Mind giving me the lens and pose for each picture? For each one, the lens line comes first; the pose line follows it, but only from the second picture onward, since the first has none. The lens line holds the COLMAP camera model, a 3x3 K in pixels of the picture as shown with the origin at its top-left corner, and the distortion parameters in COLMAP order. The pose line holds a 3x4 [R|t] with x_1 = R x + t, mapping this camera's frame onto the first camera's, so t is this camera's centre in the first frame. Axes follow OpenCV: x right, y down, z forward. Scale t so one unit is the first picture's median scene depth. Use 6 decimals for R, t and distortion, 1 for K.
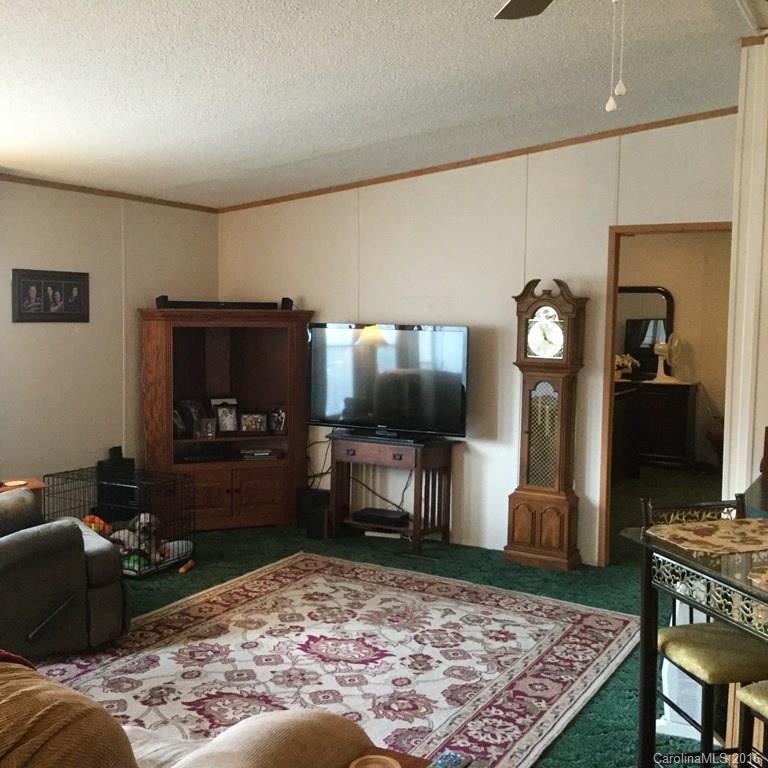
lens RADIAL K [[933.3, 0, 384.2], [0, 933.3, 384.4], [0, 0, 1]] dist [0.107666, 0.000000]
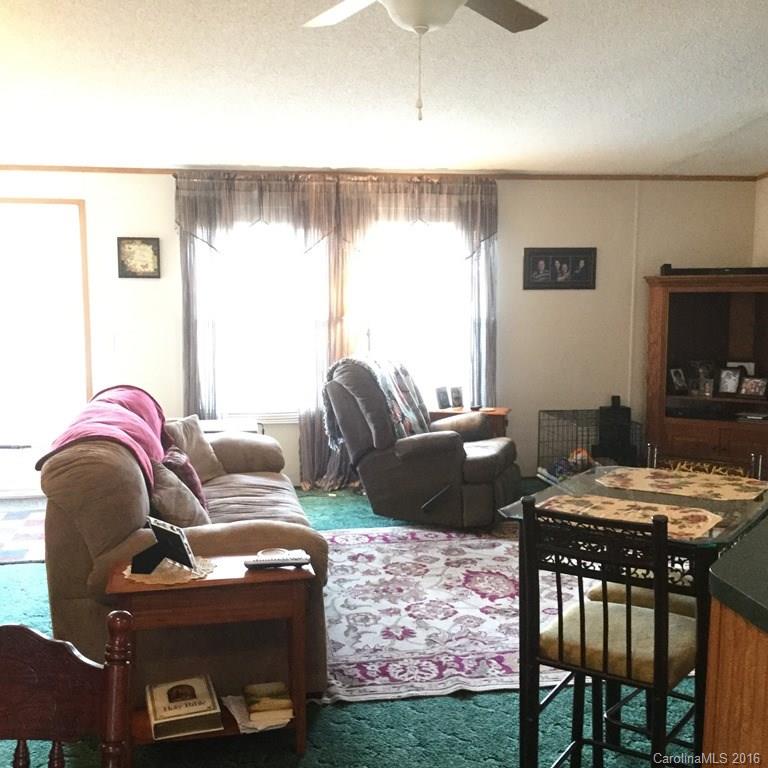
lens RADIAL K [[933.3, 0, 384.4], [0, 933.3, 382.3], [0, 0, 1]] dist [0.107666, 0.000000]
pose [[0.639123, 0.071277, -0.765794, 0.440263], [-0.050705, 0.997435, 0.050519, 0.005342], [0.767431, 0.006542, 0.641098, 0.034498]]
